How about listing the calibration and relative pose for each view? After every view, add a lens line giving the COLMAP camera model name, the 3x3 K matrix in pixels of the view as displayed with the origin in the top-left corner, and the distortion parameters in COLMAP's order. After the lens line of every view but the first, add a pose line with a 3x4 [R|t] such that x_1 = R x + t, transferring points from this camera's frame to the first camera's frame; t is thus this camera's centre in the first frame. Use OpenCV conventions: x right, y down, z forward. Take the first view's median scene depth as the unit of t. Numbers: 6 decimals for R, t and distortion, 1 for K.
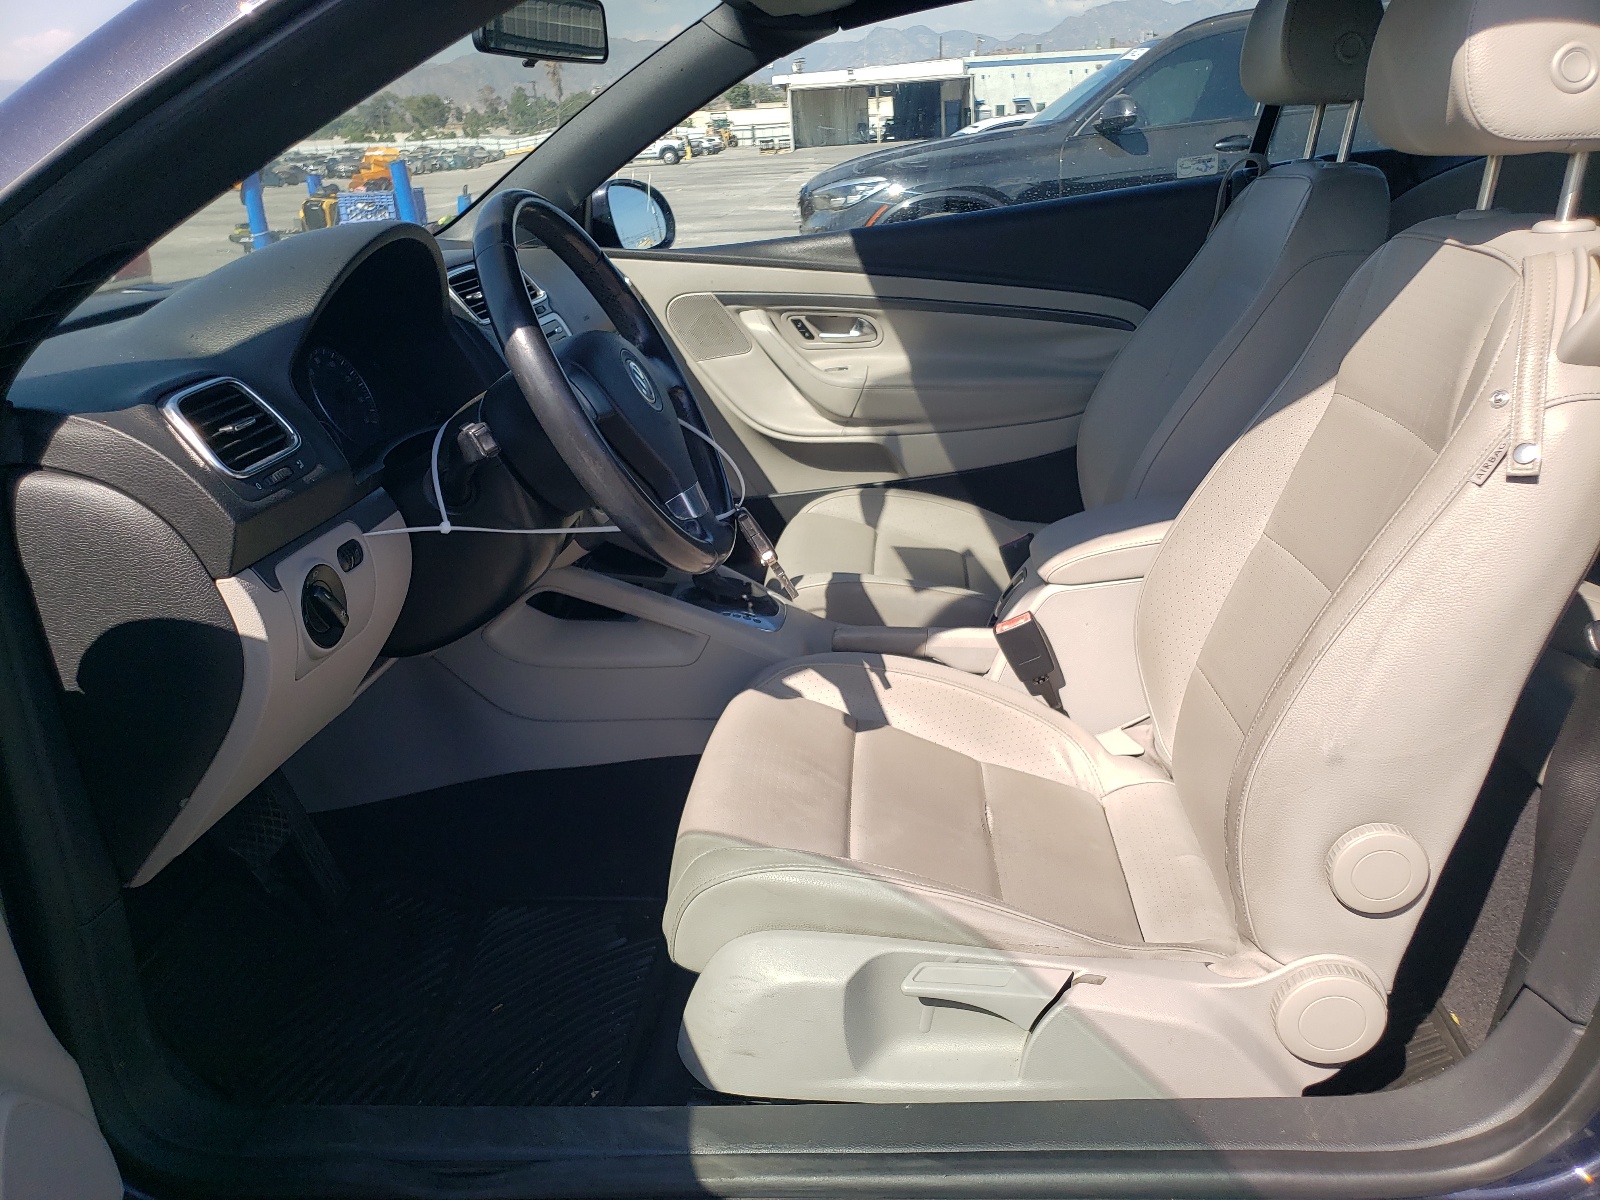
lens RADIAL K [[1215.2, 0, 800.1], [0, 1215.2, 638.7], [0, 0, 1]] dist [0.000518, 0.000889]
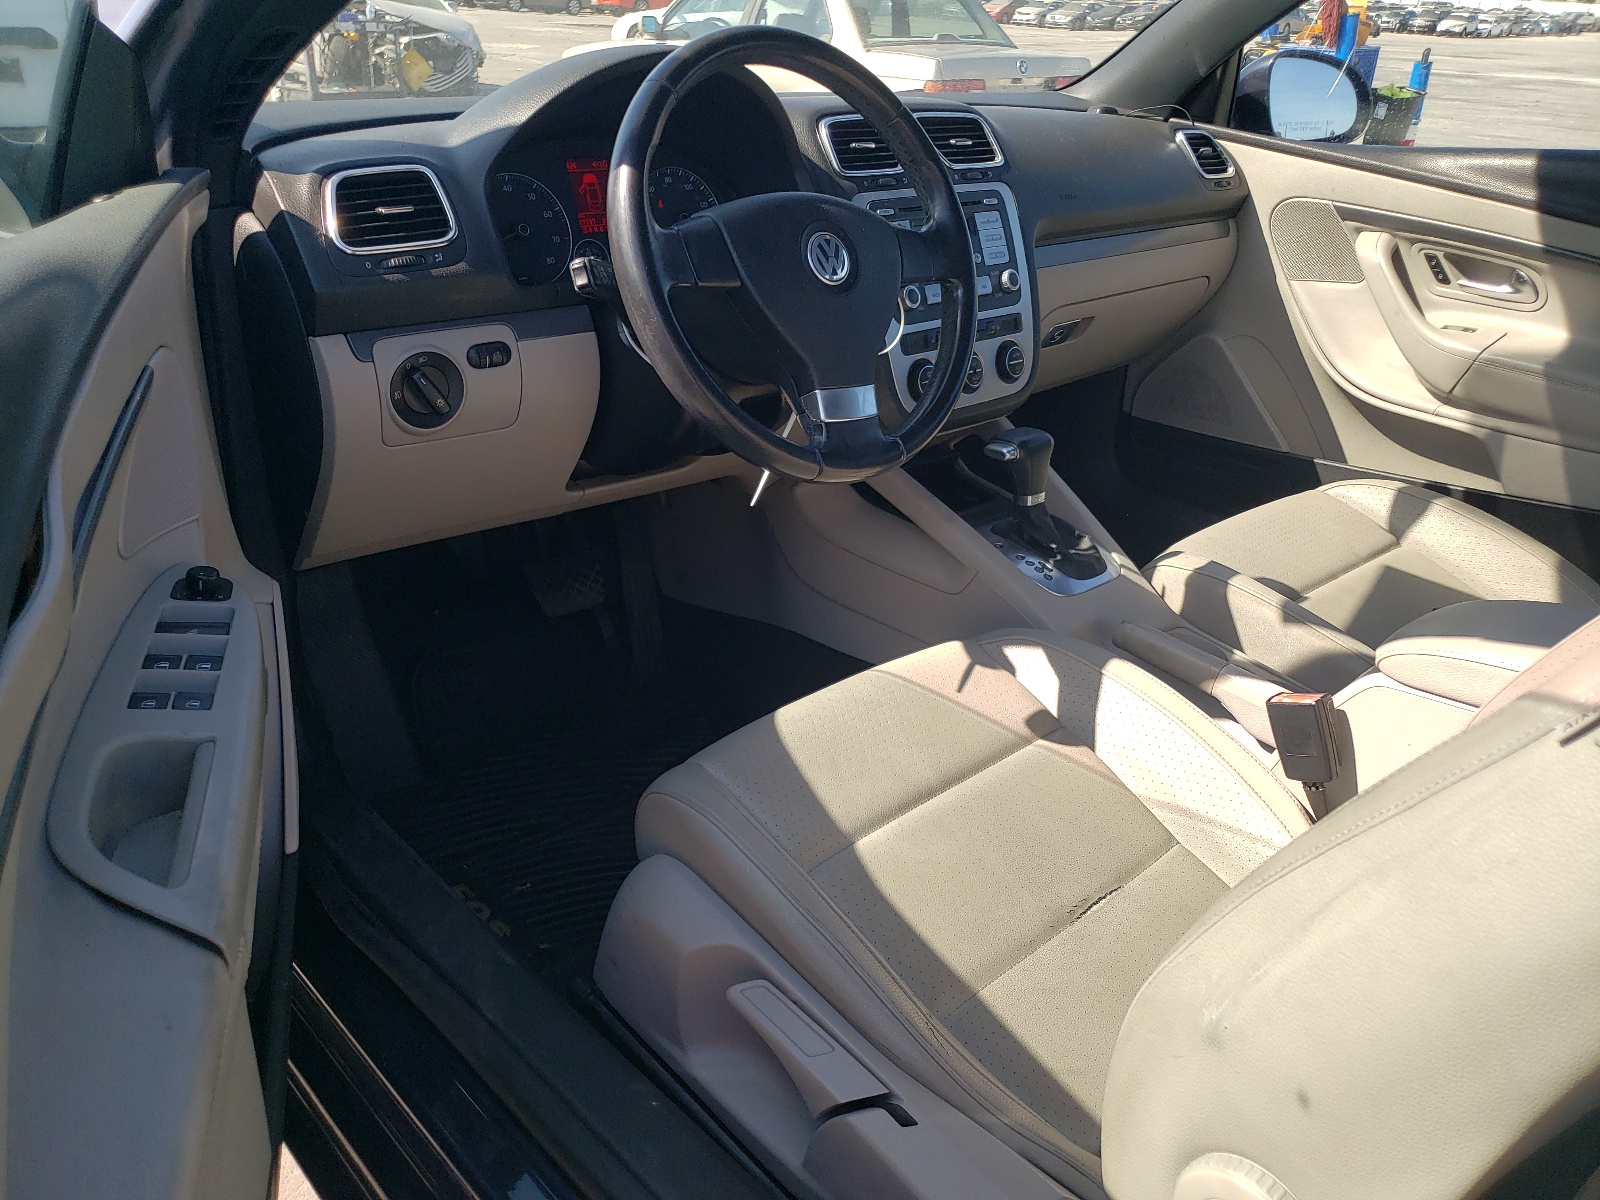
lens RADIAL K [[1242.5, 0, 799.8], [0, 1242.5, 556.3], [0, 0, 1]] dist [0.048954, -0.004066]
pose [[0.740743, 0.347084, -0.575180, 0.230772], [-0.327317, 0.934158, 0.142170, -0.065735], [0.586654, 0.082954, 0.805578, 0.131318]]
